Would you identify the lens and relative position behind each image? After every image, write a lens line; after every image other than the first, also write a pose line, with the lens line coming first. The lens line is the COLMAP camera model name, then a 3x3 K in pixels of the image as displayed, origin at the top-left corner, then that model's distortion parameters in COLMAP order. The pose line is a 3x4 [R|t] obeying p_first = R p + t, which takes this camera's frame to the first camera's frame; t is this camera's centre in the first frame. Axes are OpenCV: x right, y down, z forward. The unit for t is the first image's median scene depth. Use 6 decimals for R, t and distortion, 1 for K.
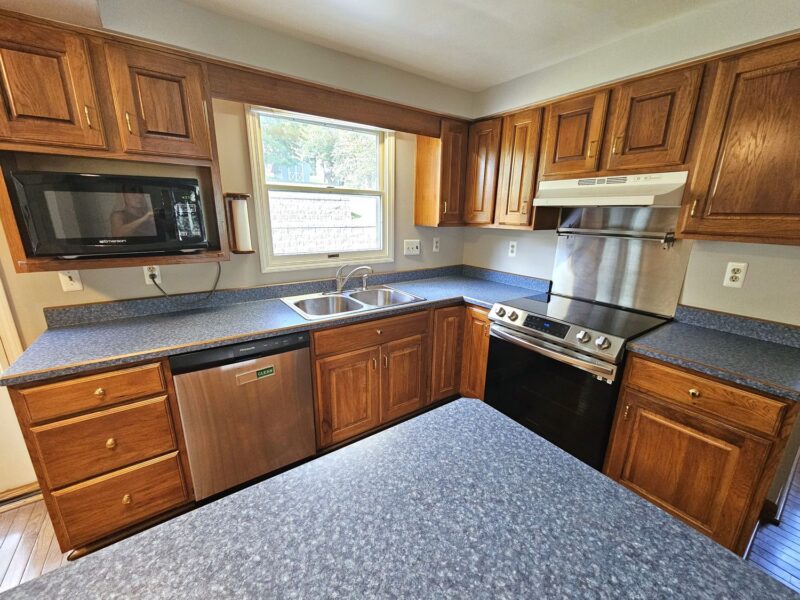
lens RADIAL K [[326.1, 0, 388.8], [0, 326.1, 301.0], [0, 0, 1]] dist [-0.000830, -0.000058]
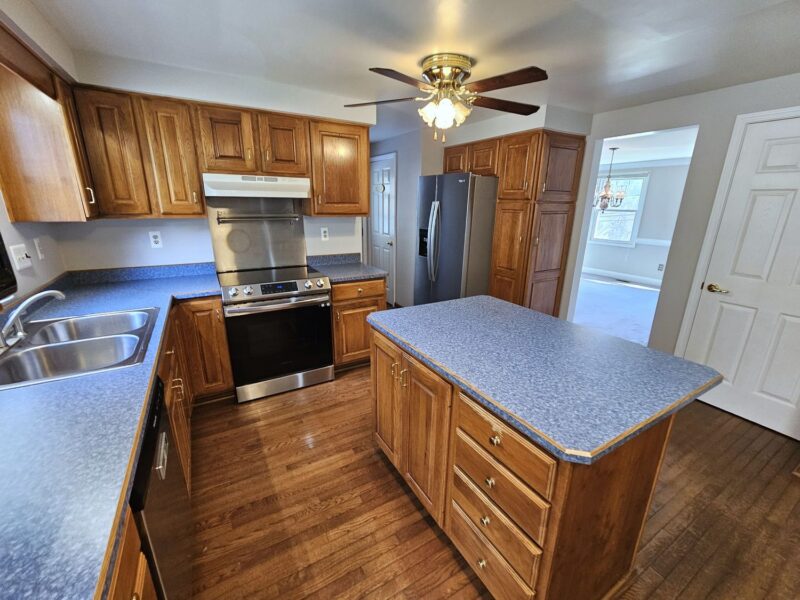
lens RADIAL K [[341.9, 0, 400.0], [0, 341.9, 300.0], [0, 0, 1]] dist [-0.001347, -0.000023]
pose [[0.081722, -0.290224, 0.953463, -0.724149], [0.247615, 0.932580, 0.262644, -0.108324], [-0.965406, 0.214628, 0.148076, 0.285439]]
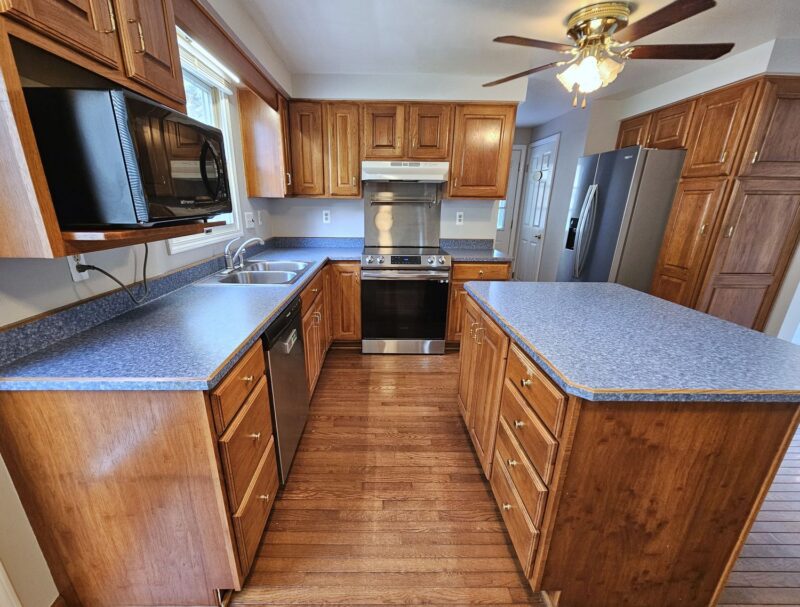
lens RADIAL K [[350.7, 0, 373.2], [0, 350.7, 320.5], [0, 0, 1]] dist [-0.000808, -0.000671]
pose [[0.582867, -0.269417, 0.766603, -0.826238], [0.209514, 0.961363, 0.178565, 0.020061], [-0.785092, 0.056535, 0.616793, 0.104906]]
